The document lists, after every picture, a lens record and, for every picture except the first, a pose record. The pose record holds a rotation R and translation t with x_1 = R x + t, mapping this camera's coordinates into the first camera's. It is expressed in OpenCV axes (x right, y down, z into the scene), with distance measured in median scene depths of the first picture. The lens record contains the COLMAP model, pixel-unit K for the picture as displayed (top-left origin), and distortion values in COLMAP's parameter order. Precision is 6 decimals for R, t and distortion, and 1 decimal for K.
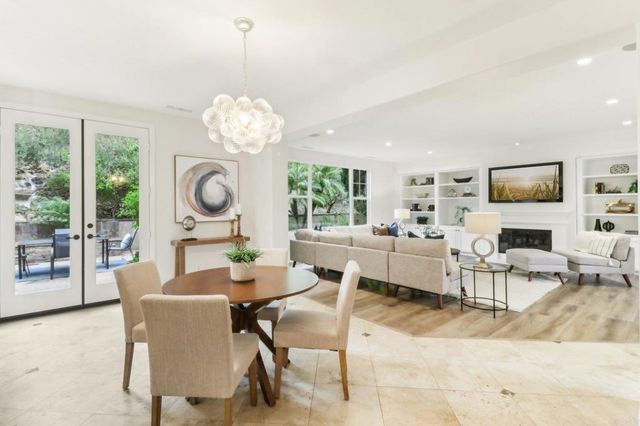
lens RADIAL K [[317.7, 0, 316.4], [0, 317.7, 206.7], [0, 0, 1]] dist [0.024628, -0.000100]
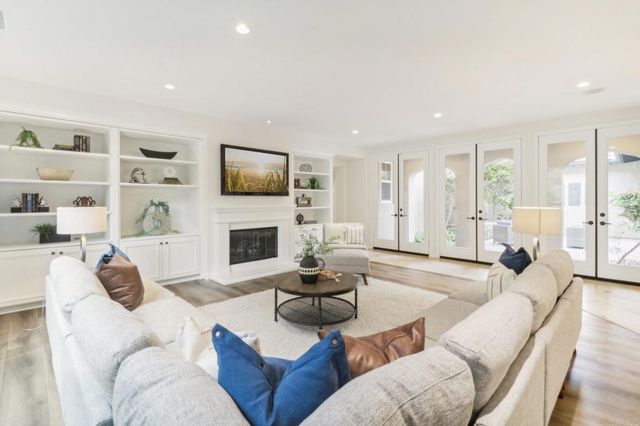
lens RADIAL K [[303.2, 0, 305.4], [0, 303.2, 201.2], [0, 0, 1]] dist [0.013236, -0.001869]
pose [[-0.056115, 0.000678, 0.998424, -0.130246], [0.002156, 0.999998, -0.000558, 0.002439], [-0.998422, 0.002121, -0.056117, 0.993490]]
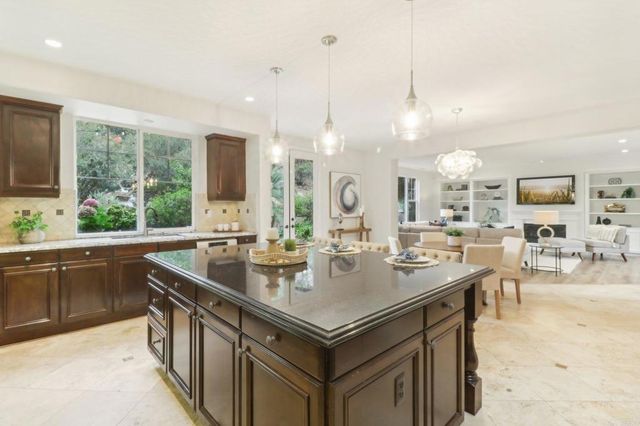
lens RADIAL K [[303.2, 0, 317.1], [0, 303.2, 210.9], [0, 0, 1]] dist [0.013236, -0.001869]
pose [[0.999038, 0.002246, 0.043796, -0.400602], [-0.002772, 0.999925, 0.011951, 0.001310], [-0.043766, -0.012061, 0.998969, -0.266964]]
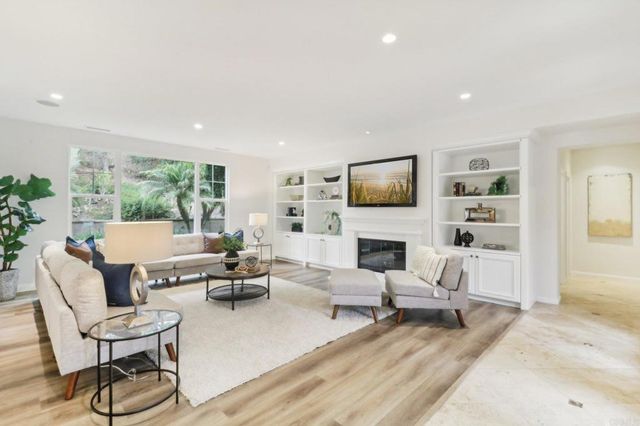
lens RADIAL K [[303.2, 0, 308.4], [0, 303.2, 211.2], [0, 0, 1]] dist [0.013236, -0.001869]
pose [[0.998690, 0.009148, 0.050349, 0.463881], [-0.009291, 0.999953, 0.002610, -0.002452], [-0.050322, -0.003074, 0.998728, 0.277115]]
